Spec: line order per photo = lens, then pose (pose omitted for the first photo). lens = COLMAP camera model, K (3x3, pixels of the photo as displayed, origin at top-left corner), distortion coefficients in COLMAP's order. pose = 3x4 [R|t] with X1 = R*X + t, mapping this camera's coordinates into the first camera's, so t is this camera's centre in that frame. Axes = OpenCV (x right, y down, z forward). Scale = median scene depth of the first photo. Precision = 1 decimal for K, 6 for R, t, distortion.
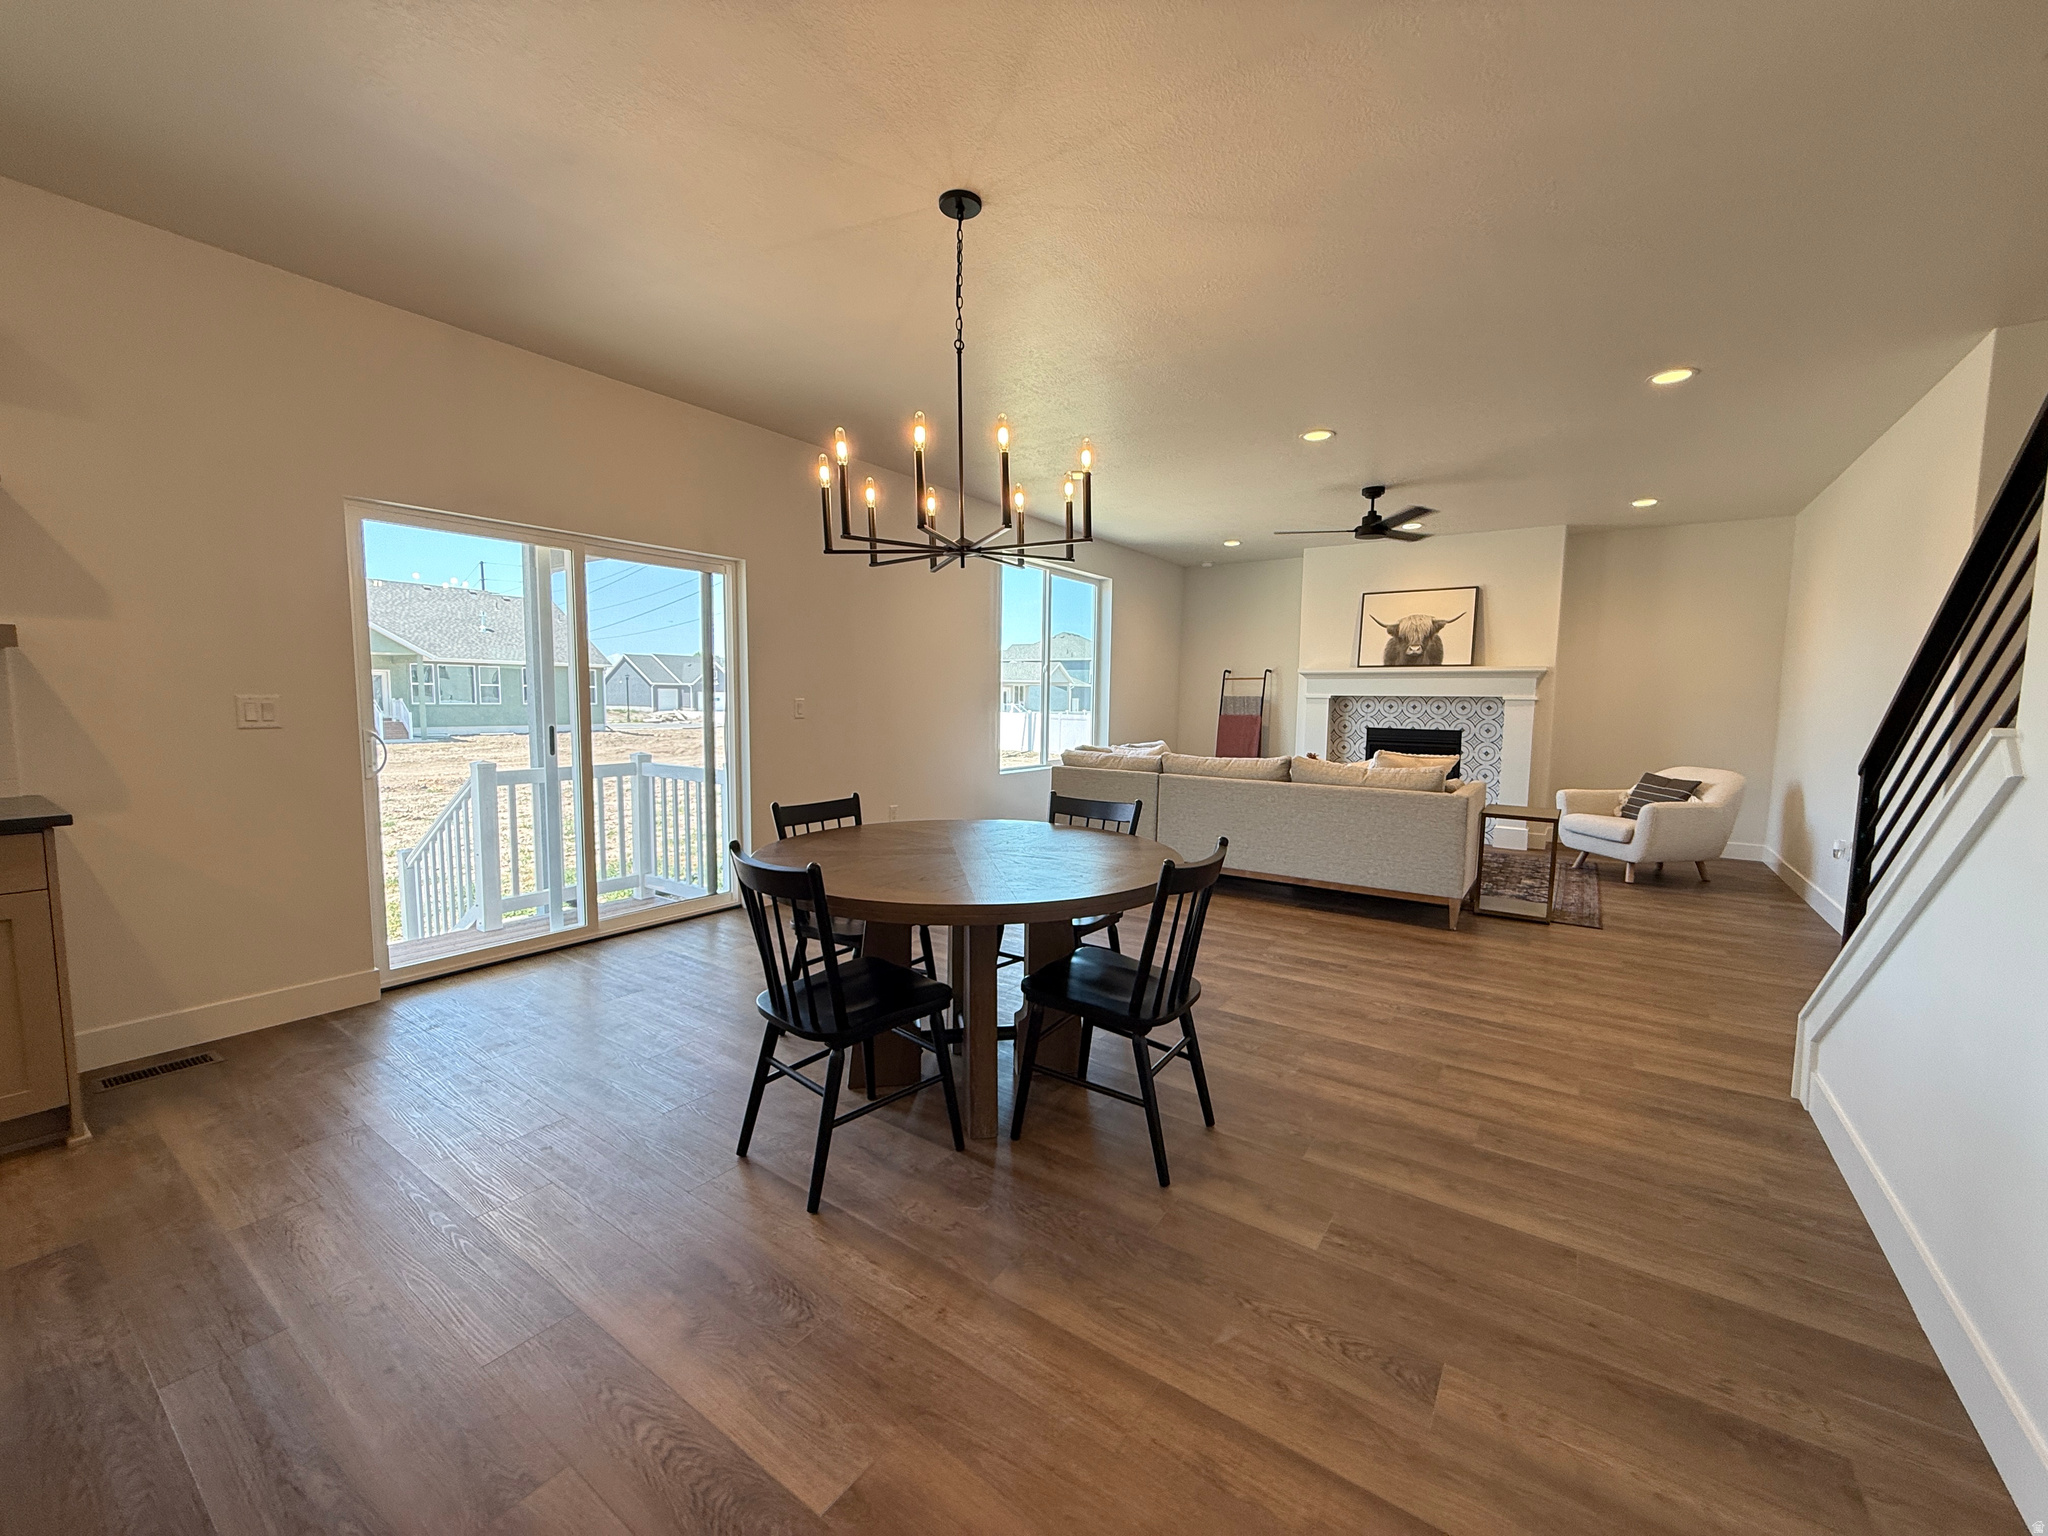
lens RADIAL K [[819.9, 0, 1022.8], [0, 819.9, 758.0], [0, 0, 1]] dist [0.002655, 0.000670]
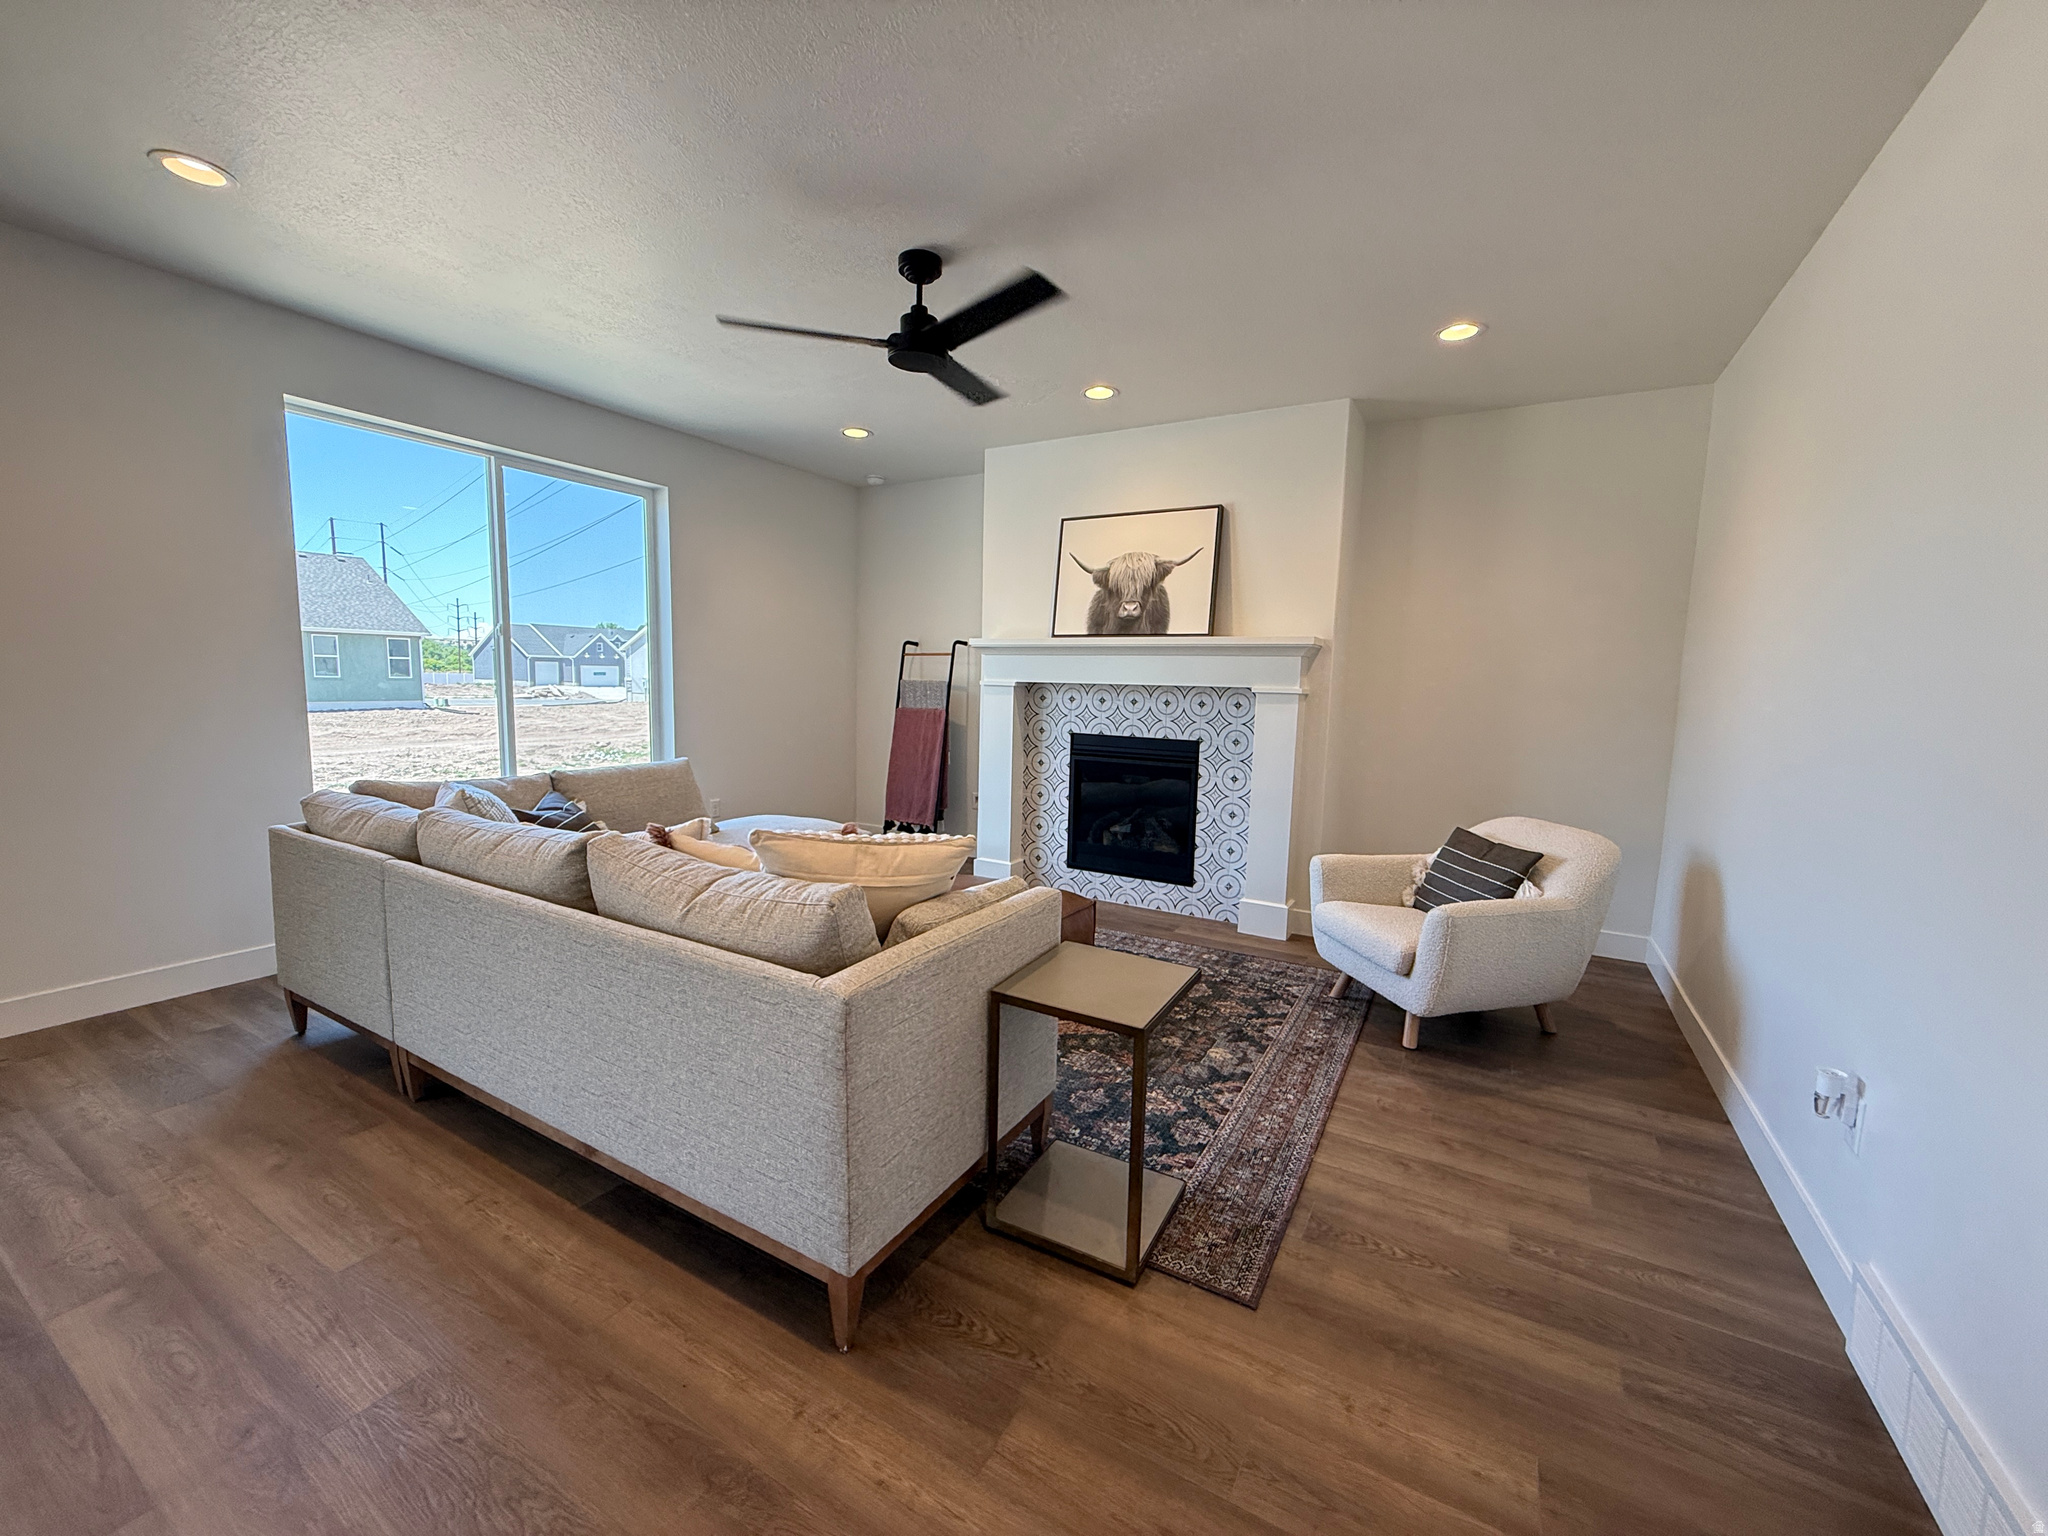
lens RADIAL K [[819.9, 0, 1026.3], [0, 819.9, 756.0], [0, 0, 1]] dist [0.002655, 0.000670]
pose [[0.996187, 0.003015, 0.087195, 0.350928], [-0.005075, 0.999713, 0.023420, -0.036036], [-0.087099, -0.023774, 0.995916, 0.394140]]
